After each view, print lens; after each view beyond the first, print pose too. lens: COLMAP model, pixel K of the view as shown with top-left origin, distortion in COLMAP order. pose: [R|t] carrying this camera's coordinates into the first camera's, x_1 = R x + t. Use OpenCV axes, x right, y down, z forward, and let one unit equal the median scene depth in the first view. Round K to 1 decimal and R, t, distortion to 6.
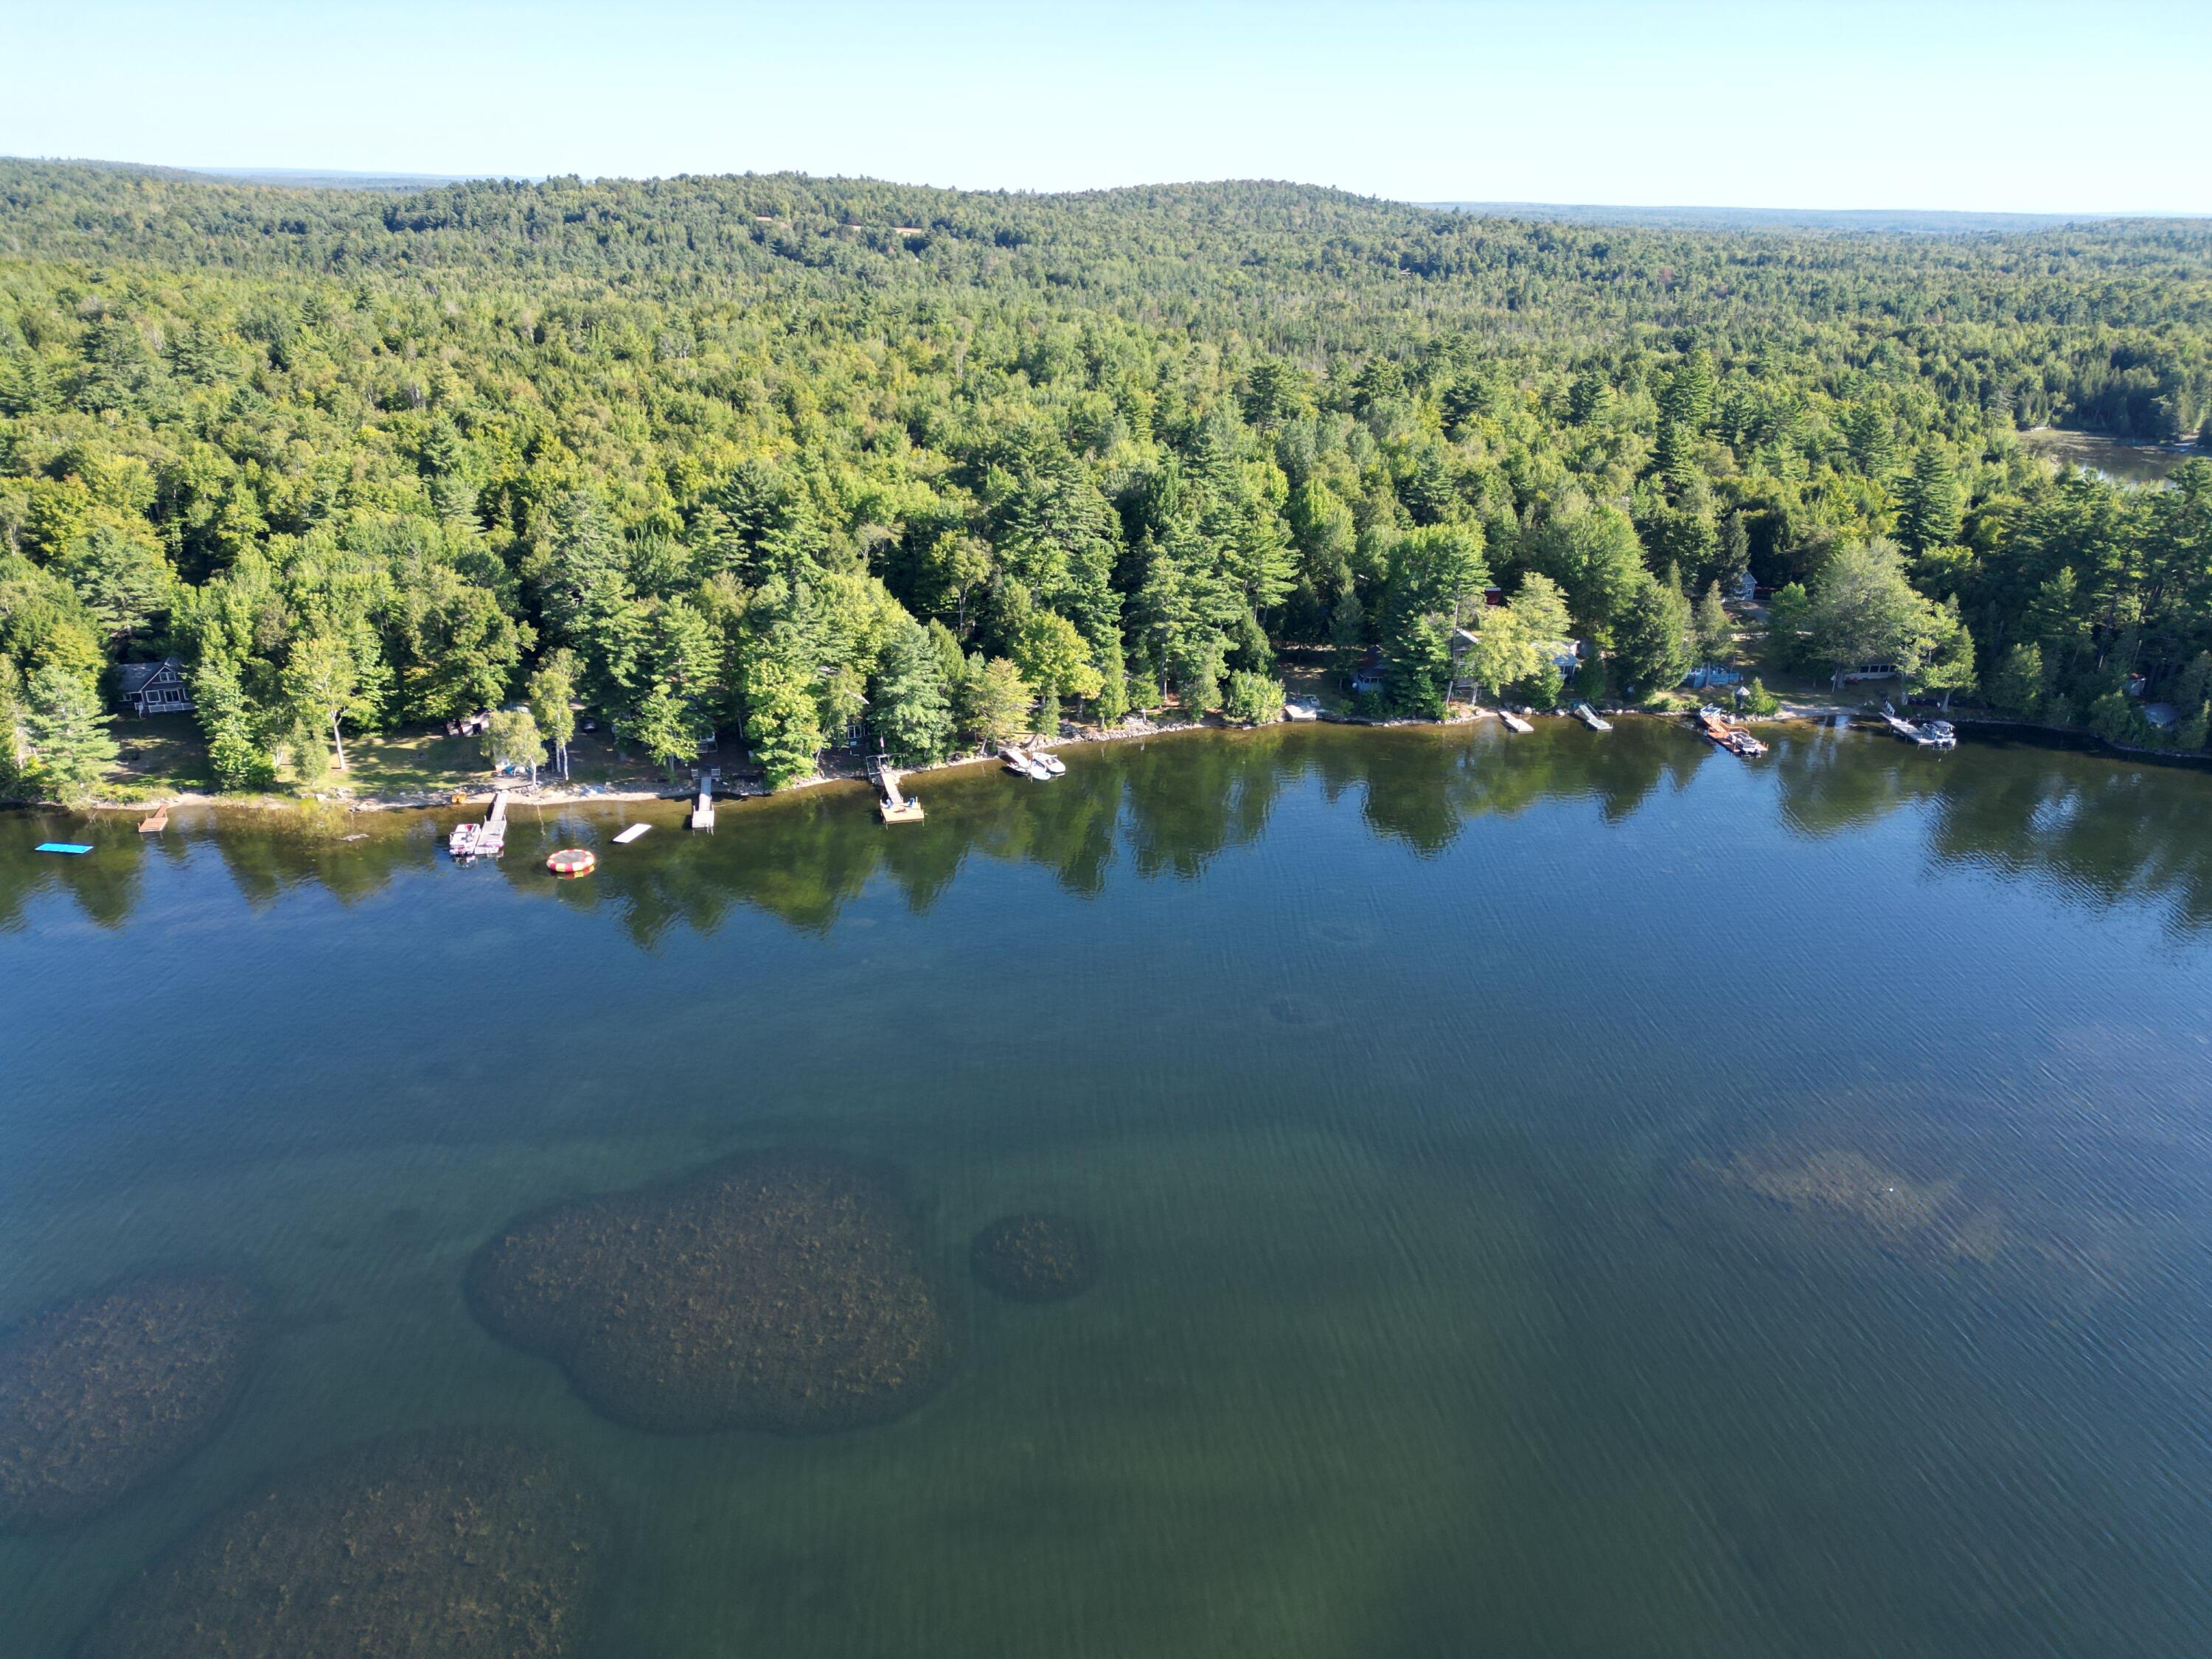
lens RADIAL K [[1540.0, 0, 1106.0], [0, 1540.0, 848.1], [0, 0, 1]] dist [0.072200, -0.068071]
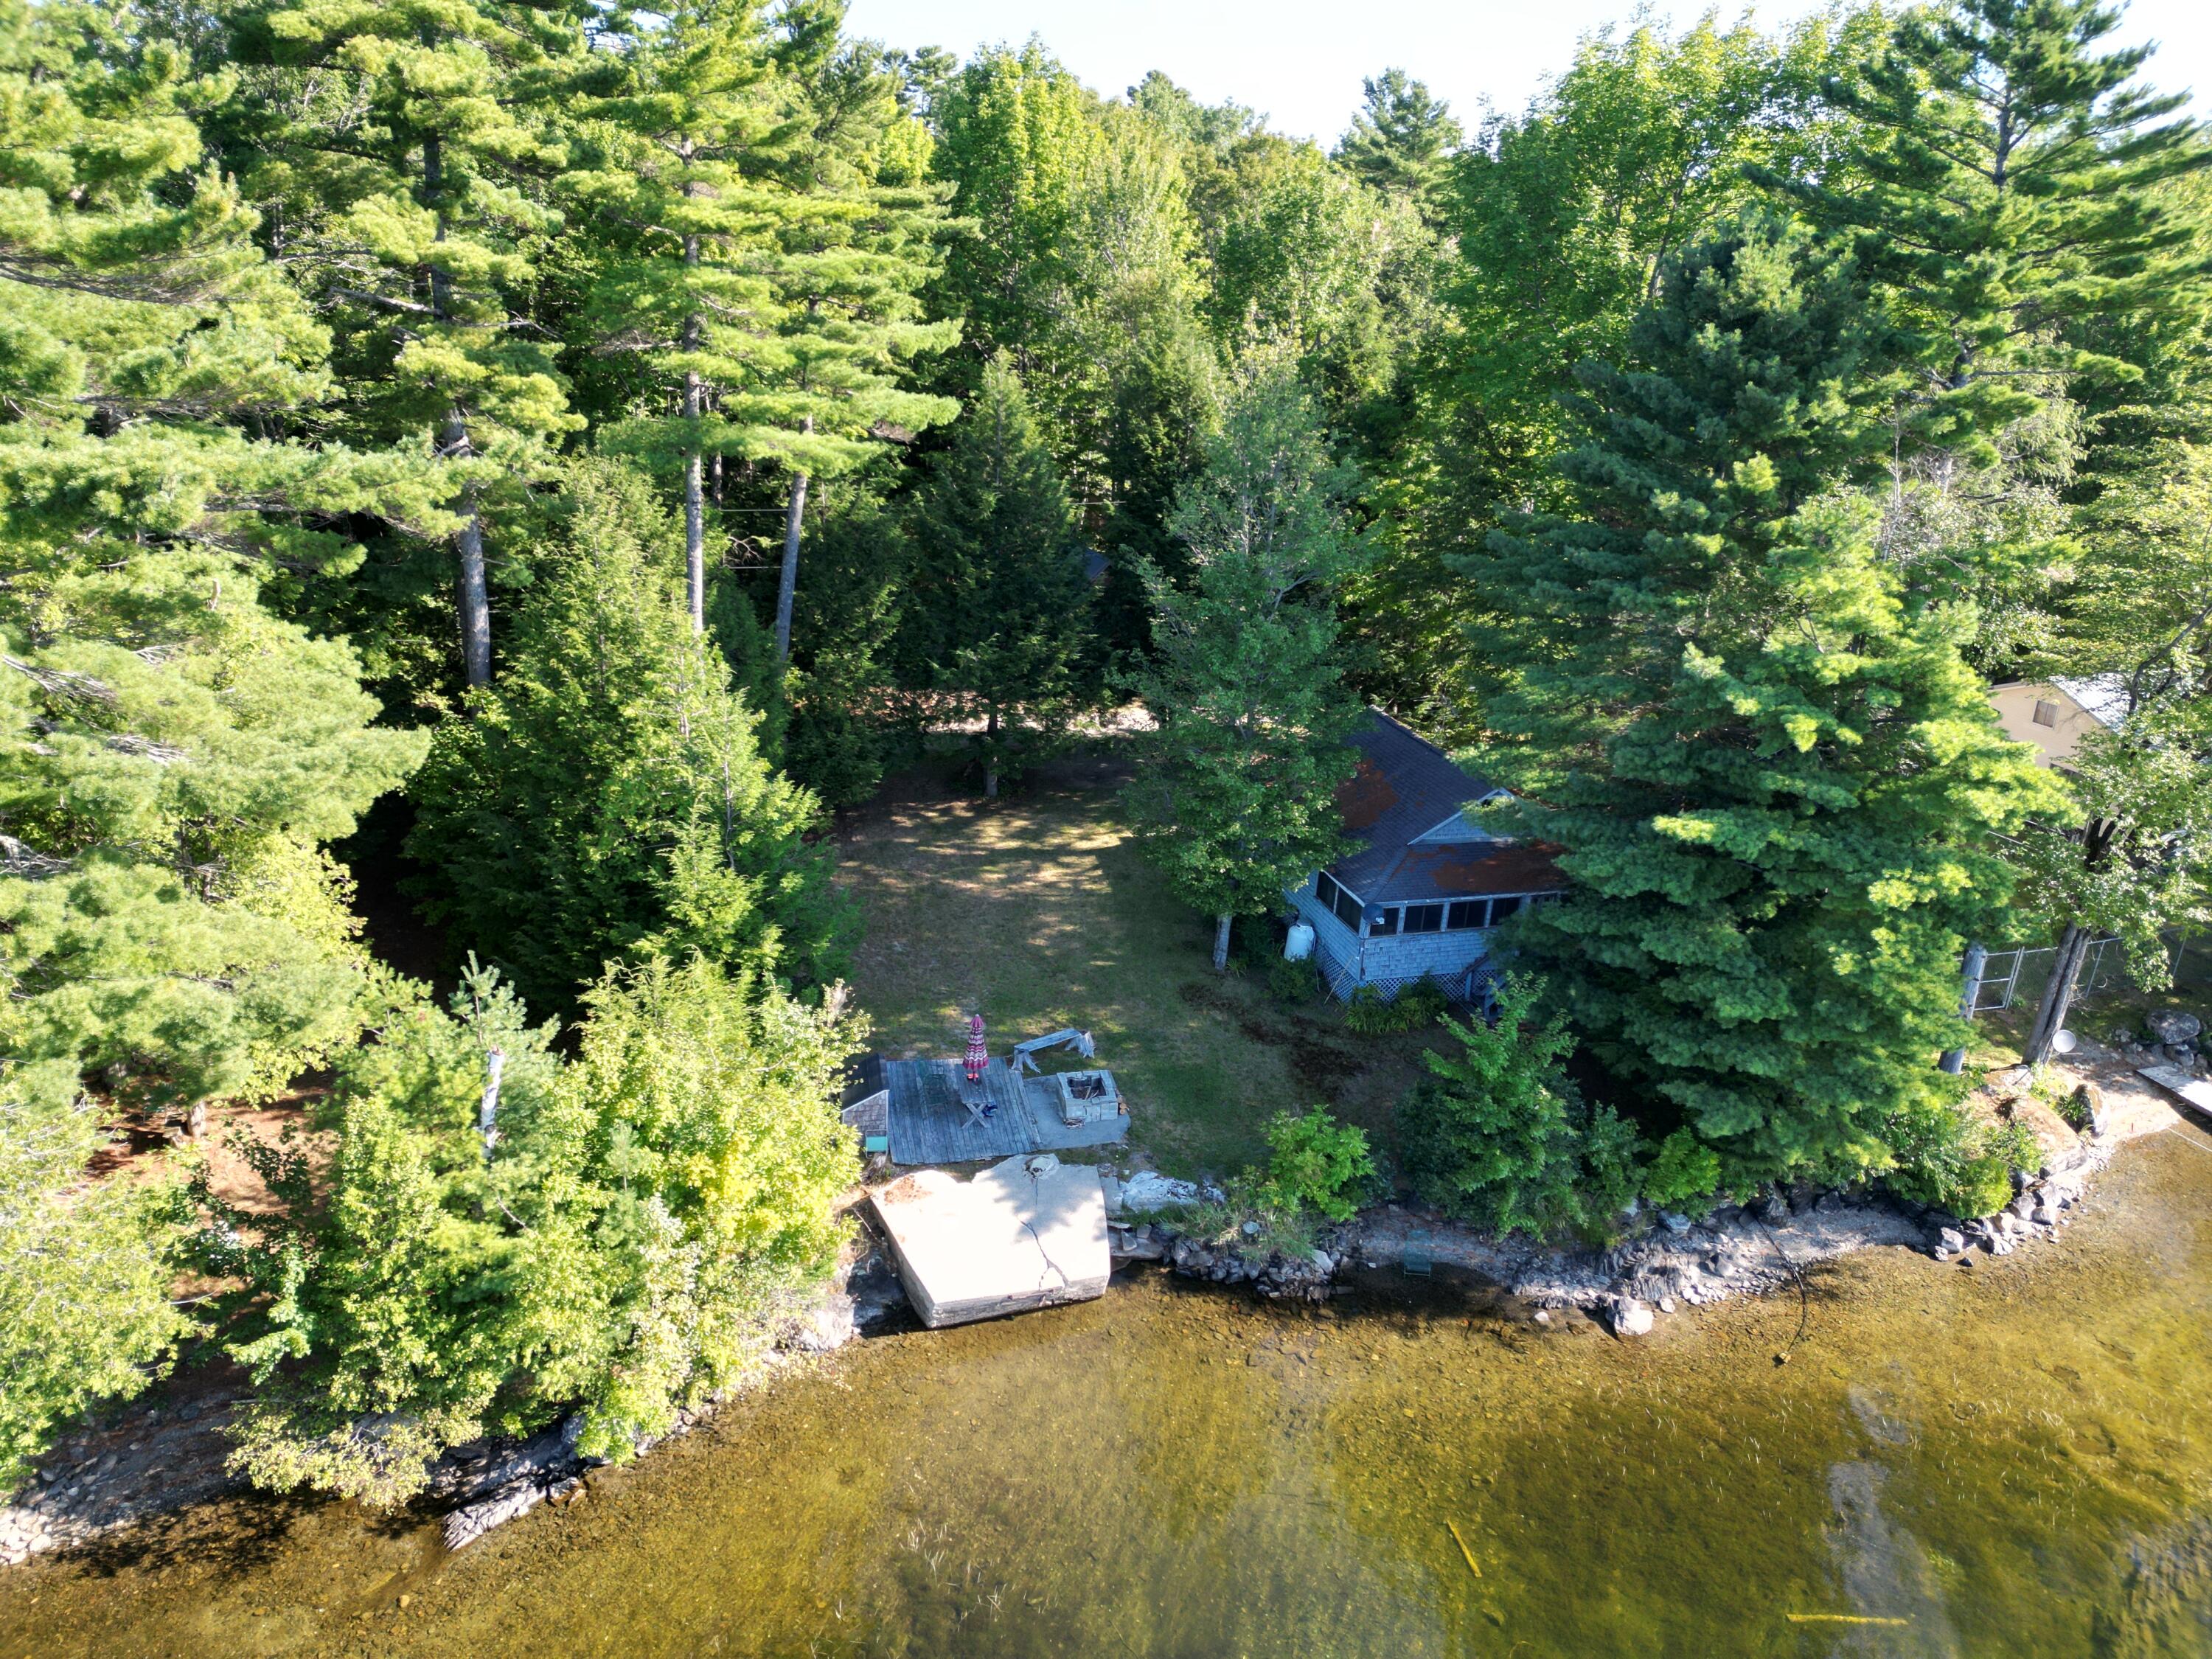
lens RADIAL K [[1540.0, 0, 1104.7], [0, 1540.0, 841.3], [0, 0, 1]] dist [0.072200, -0.068071]
pose [[0.984776, -0.040643, 0.169008, 0.115424], [0.046738, 0.998387, -0.032241, -0.117581], [-0.167425, 0.039650, 0.985087, 0.870425]]
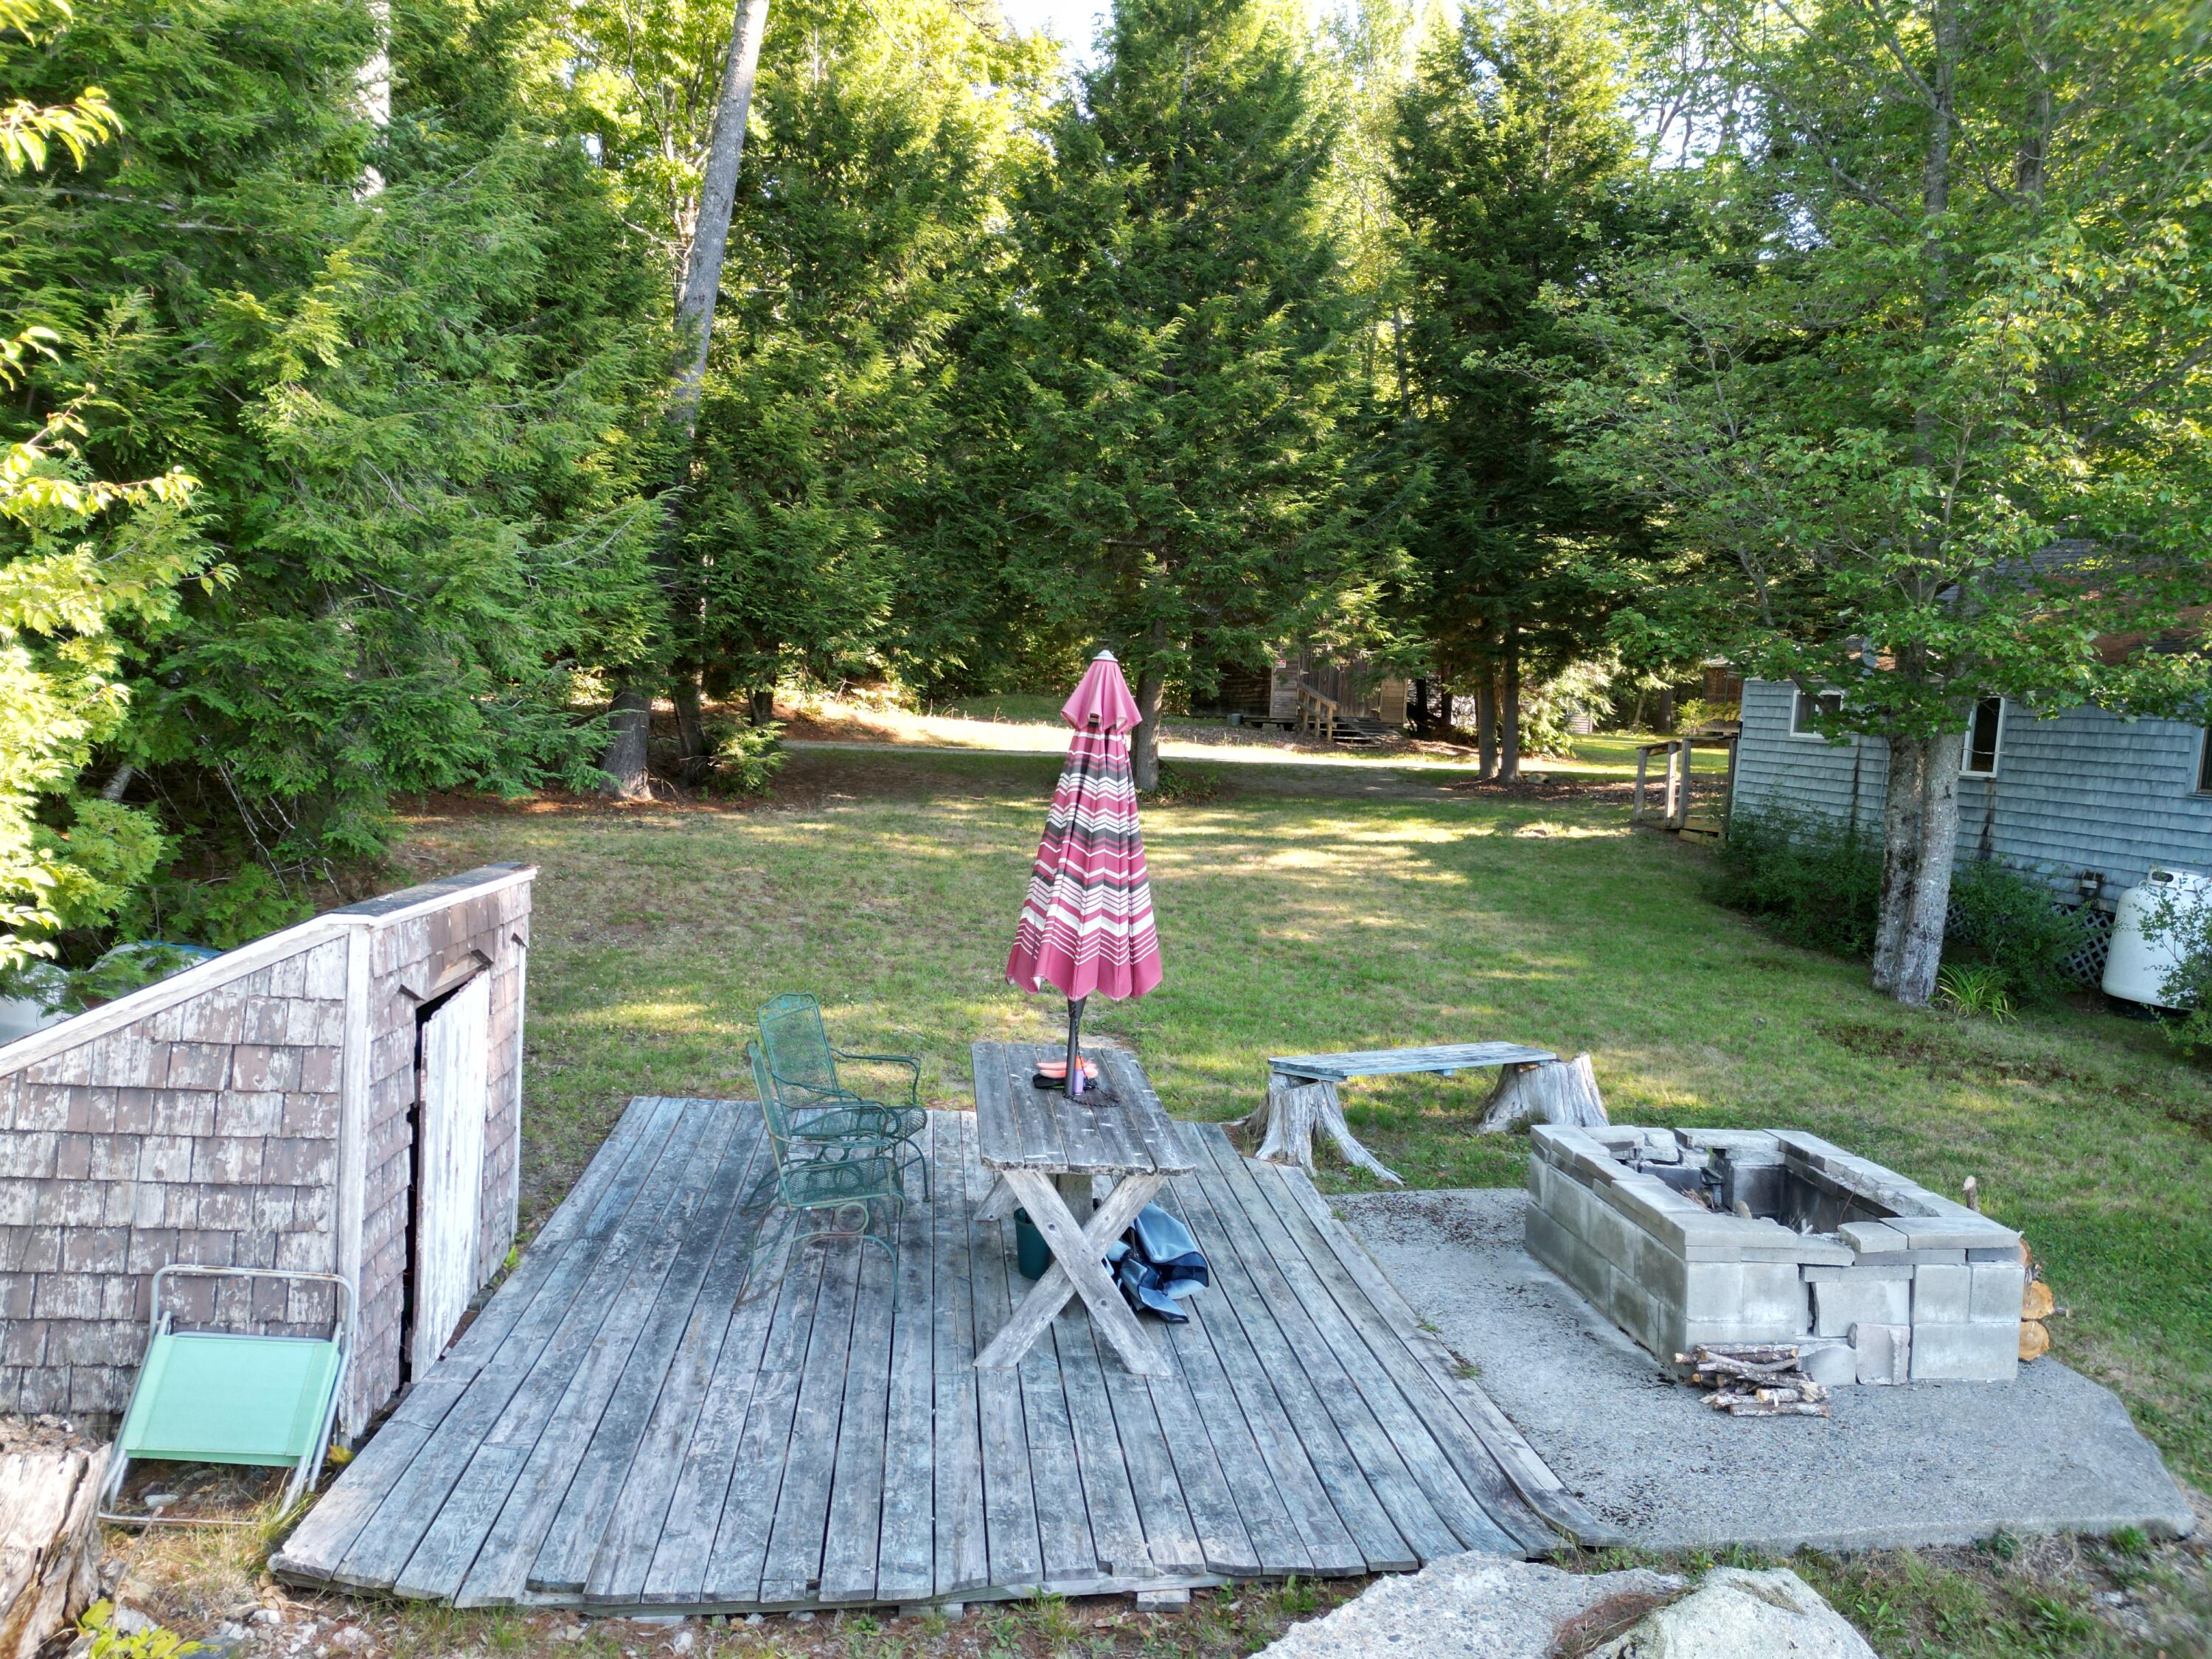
lens RADIAL K [[1540.0, 0, 1111.1], [0, 1540.0, 841.7], [0, 0, 1]] dist [0.072200, -0.068071]
pose [[0.995428, 0.028741, 0.091092, 0.125528], [0.002182, 0.946568, -0.322496, -0.095604], [-0.095493, 0.321220, 0.942178, 0.996032]]
